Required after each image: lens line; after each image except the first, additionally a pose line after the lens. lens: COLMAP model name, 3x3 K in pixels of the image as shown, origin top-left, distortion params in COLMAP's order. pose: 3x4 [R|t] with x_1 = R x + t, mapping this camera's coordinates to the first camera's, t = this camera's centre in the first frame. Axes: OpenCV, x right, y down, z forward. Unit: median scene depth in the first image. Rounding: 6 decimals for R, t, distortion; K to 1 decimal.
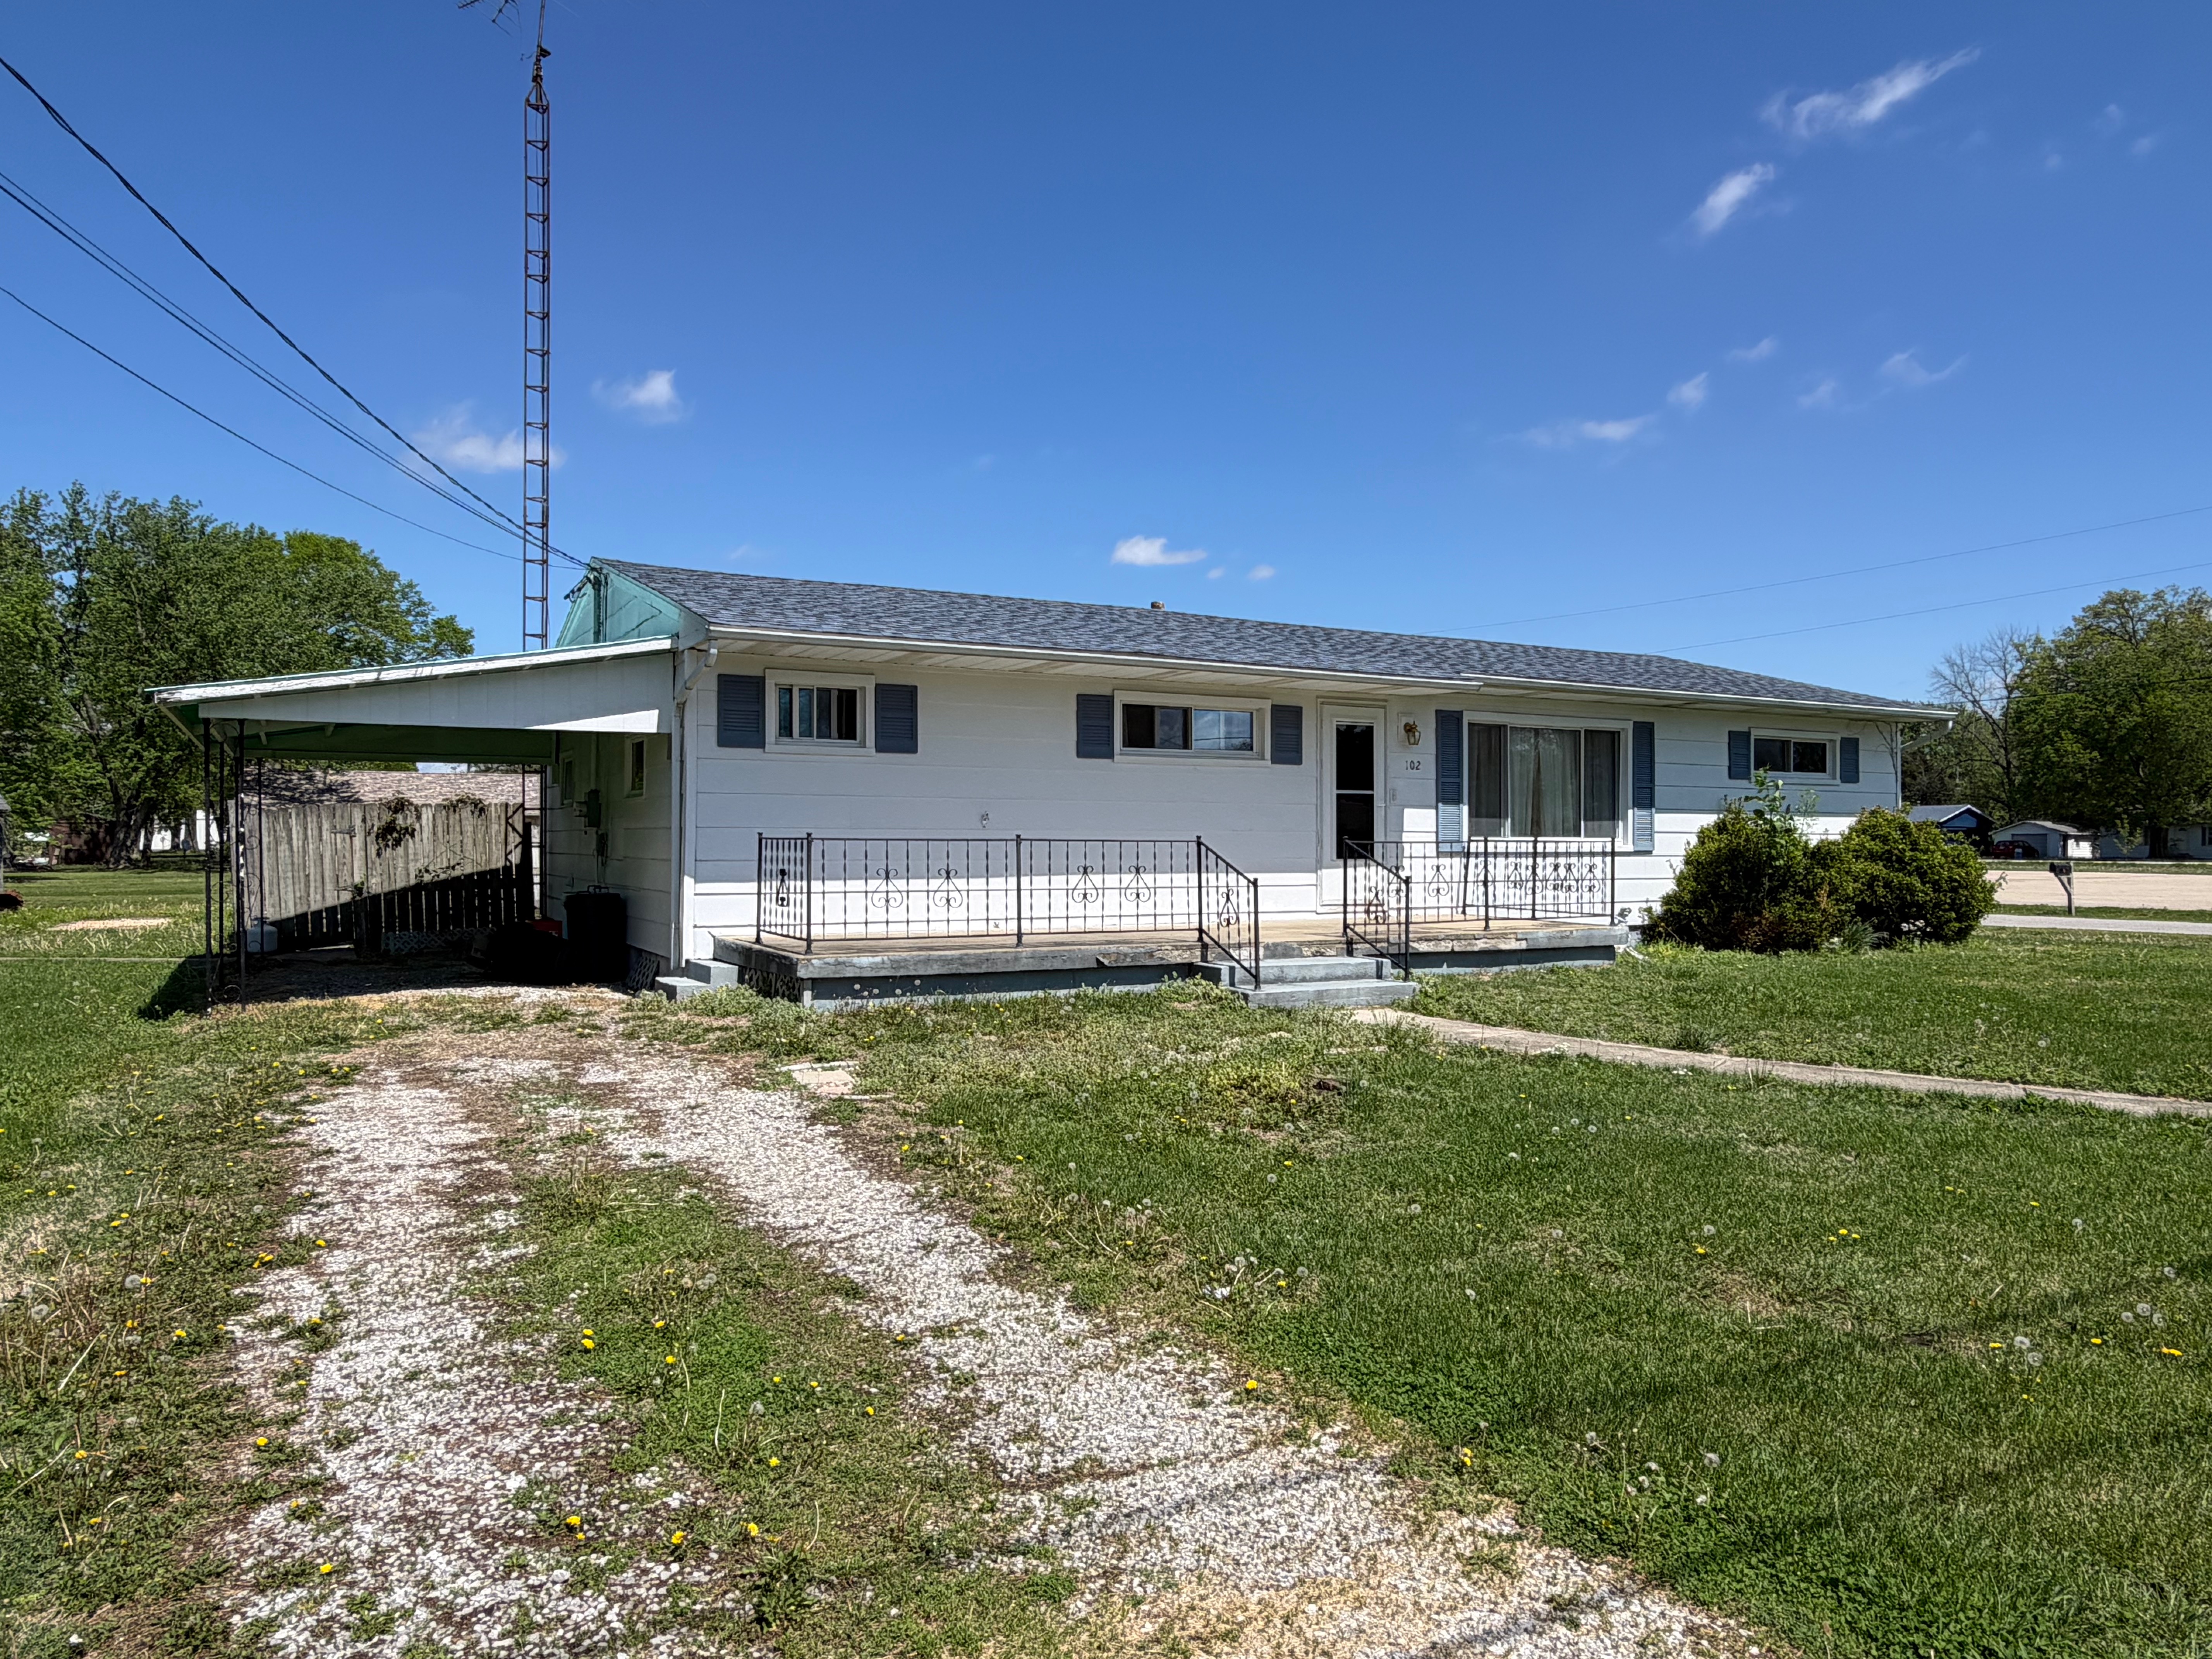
lens RADIAL K [[1433.1, 0, 1107.2], [0, 1433.1, 827.8], [0, 0, 1]] dist [0.010000, 0.000387]
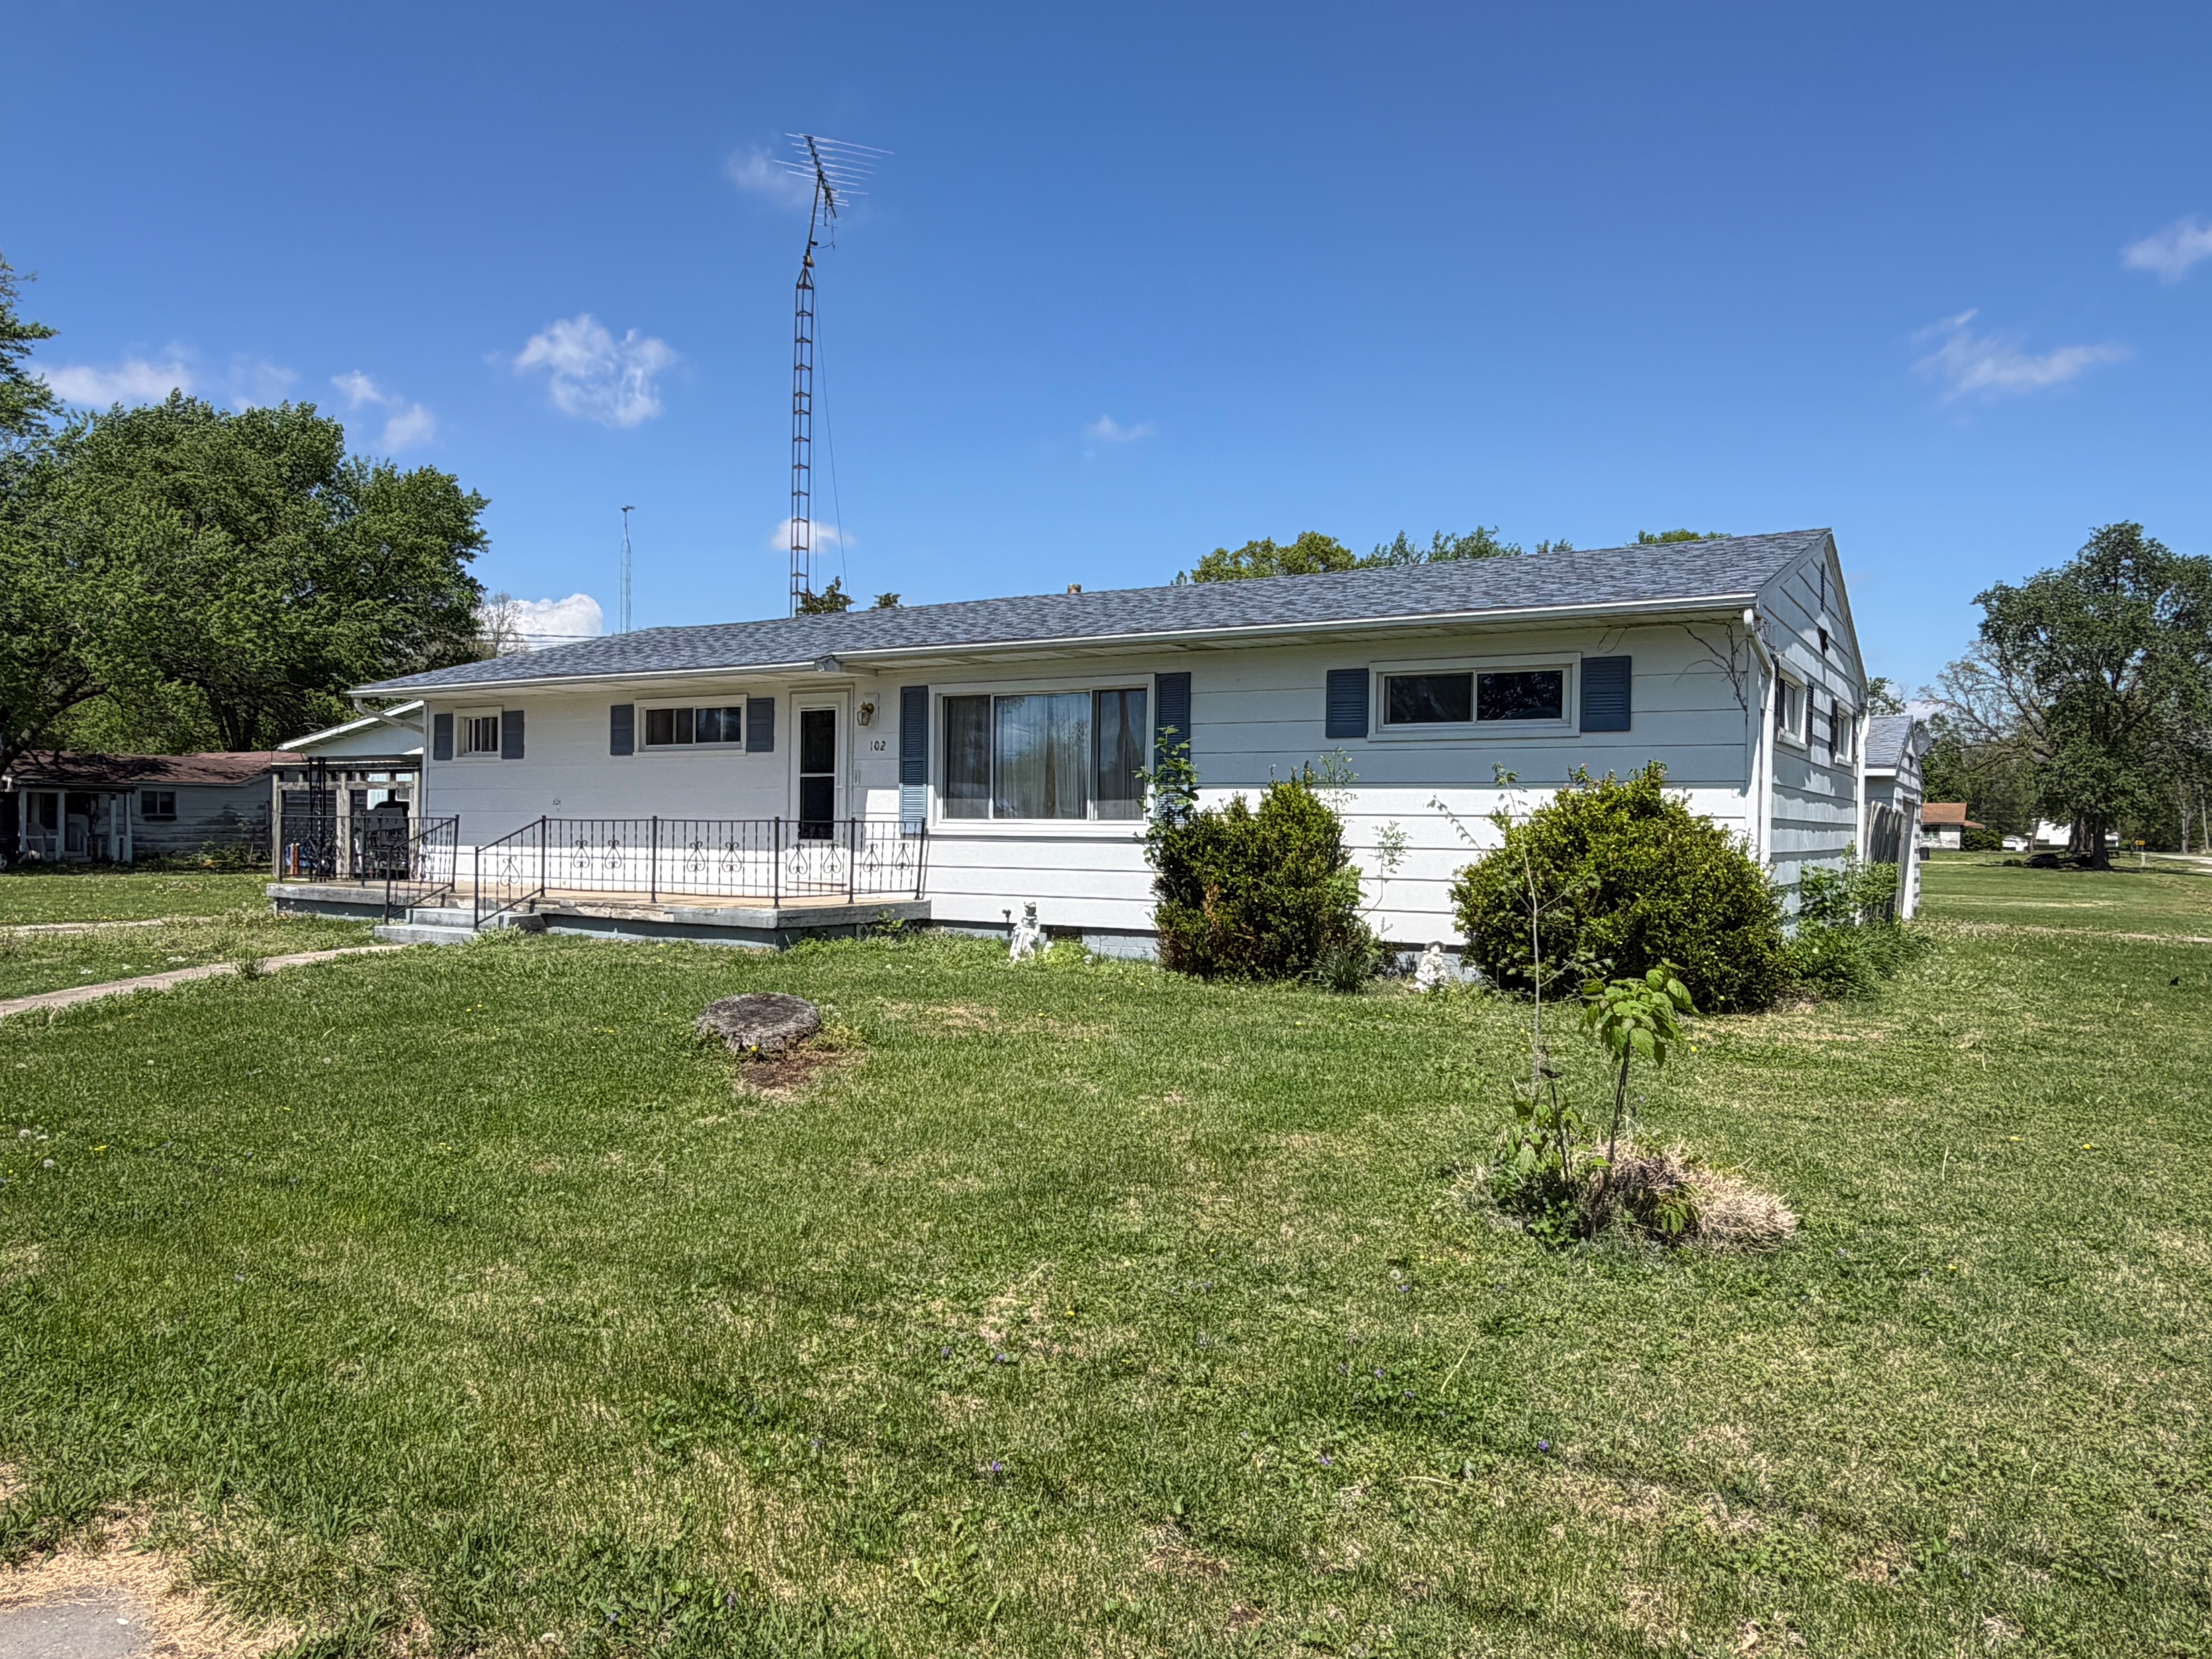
lens RADIAL K [[1532.0, 0, 1107.3], [0, 1532.0, 833.7], [0, 0, 1]] dist [0.000749, 0.000036]
pose [[0.498874, 0.006781, -0.866648, 1.248601], [-0.000298, 0.999971, 0.007653, 0.009478], [0.866674, -0.003559, 0.498862, 0.628541]]
